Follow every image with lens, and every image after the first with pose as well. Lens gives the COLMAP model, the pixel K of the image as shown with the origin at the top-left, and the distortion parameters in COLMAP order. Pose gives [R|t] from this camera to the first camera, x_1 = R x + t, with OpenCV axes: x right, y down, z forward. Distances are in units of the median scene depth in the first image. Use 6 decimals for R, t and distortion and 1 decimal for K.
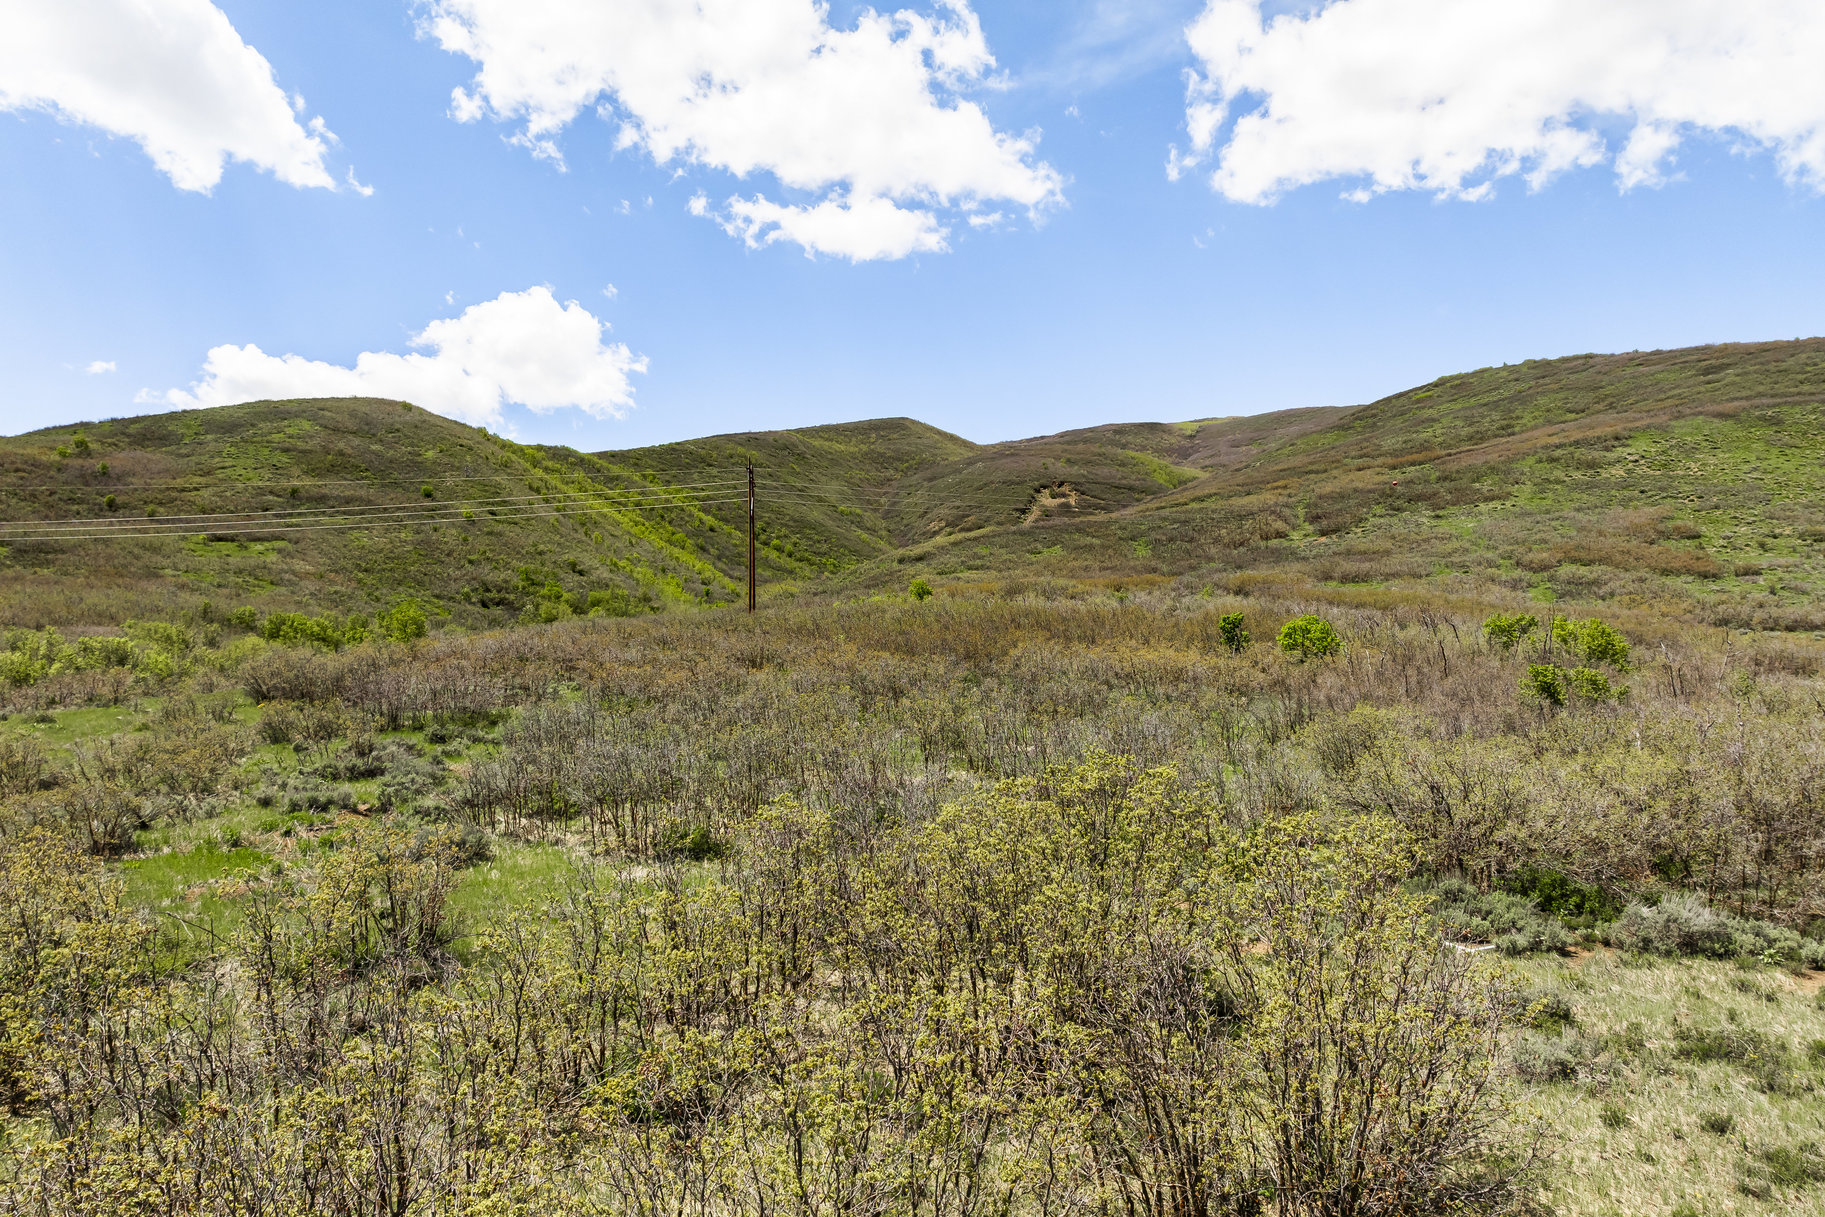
lens RADIAL K [[1285.8, 0, 921.1], [0, 1285.8, 696.9], [0, 0, 1]] dist [-0.044452, 0.009150]
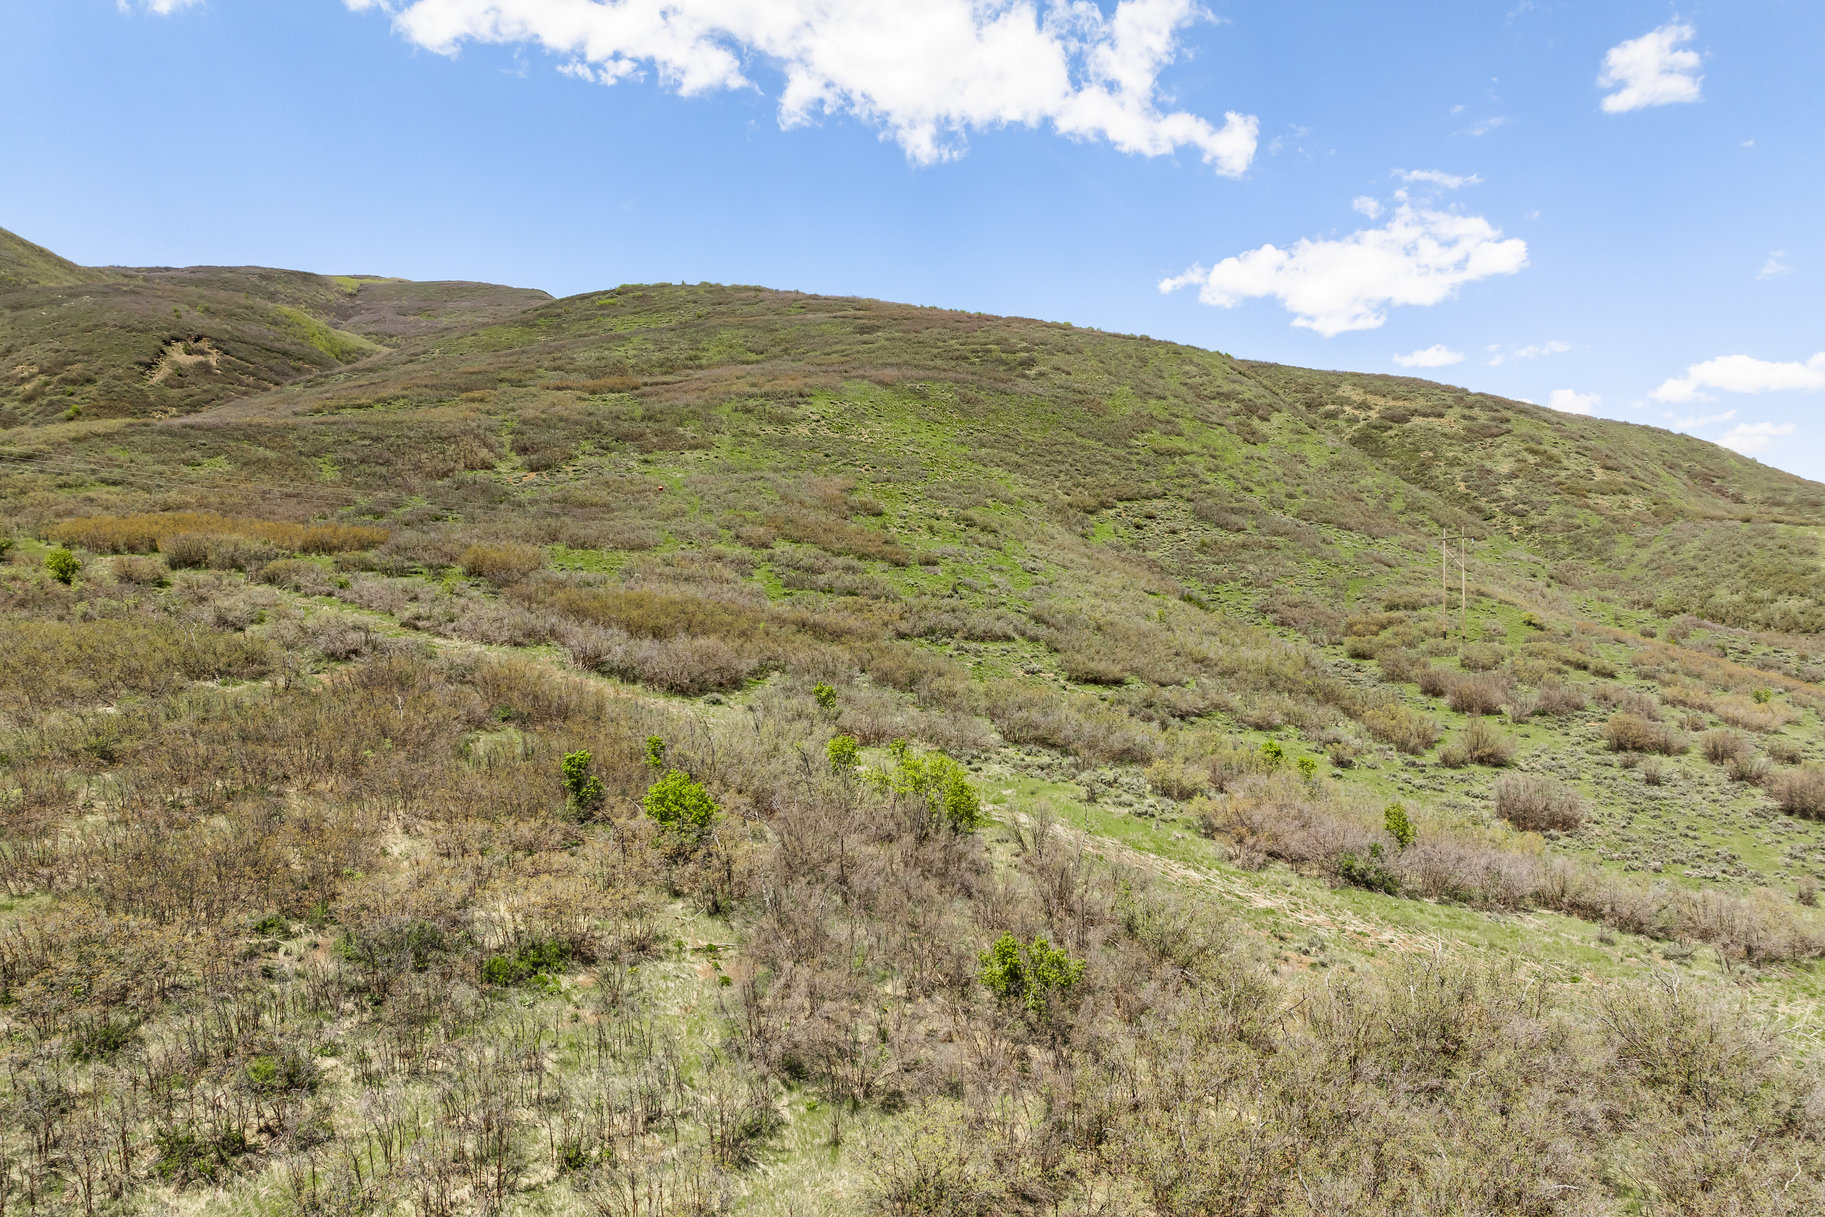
lens RADIAL K [[1285.8, 0, 925.9], [0, 1285.8, 687.1], [0, 0, 1]] dist [-0.044452, 0.009150]
pose [[0.802664, -0.012938, 0.596292, -0.012902], [-0.039973, 0.996350, 0.075425, -0.030892], [-0.595091, -0.084377, 0.799217, 0.032378]]
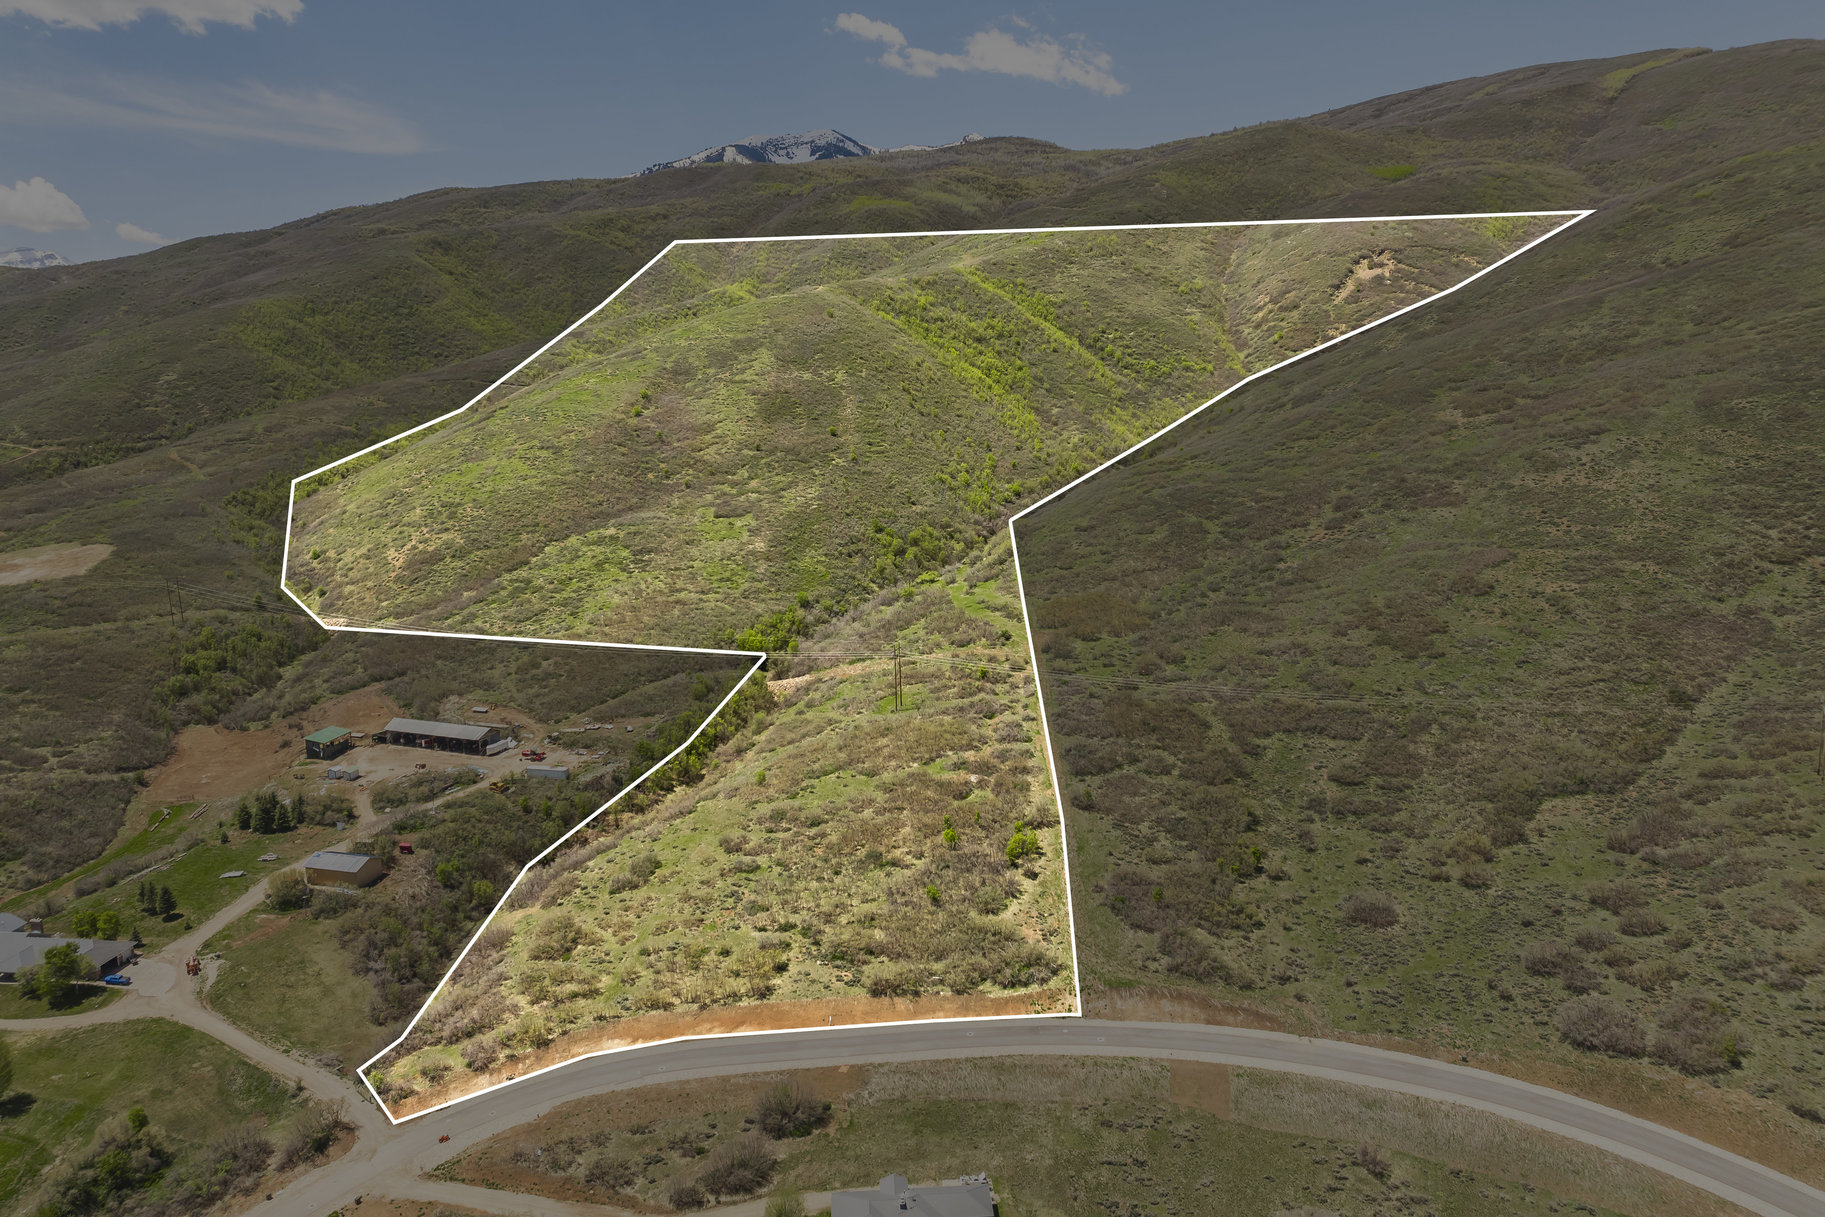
lens RADIAL K [[1285.8, 0, 917.4], [0, 1285.8, 532.6], [0, 0, 1]] dist [-0.044452, 0.009150]
pose [[0.931995, 0.036283, -0.360650, 0.258547], [0.036058, 0.980762, 0.191850, -0.279759], [0.360672, -0.191807, 0.912757, -0.406108]]
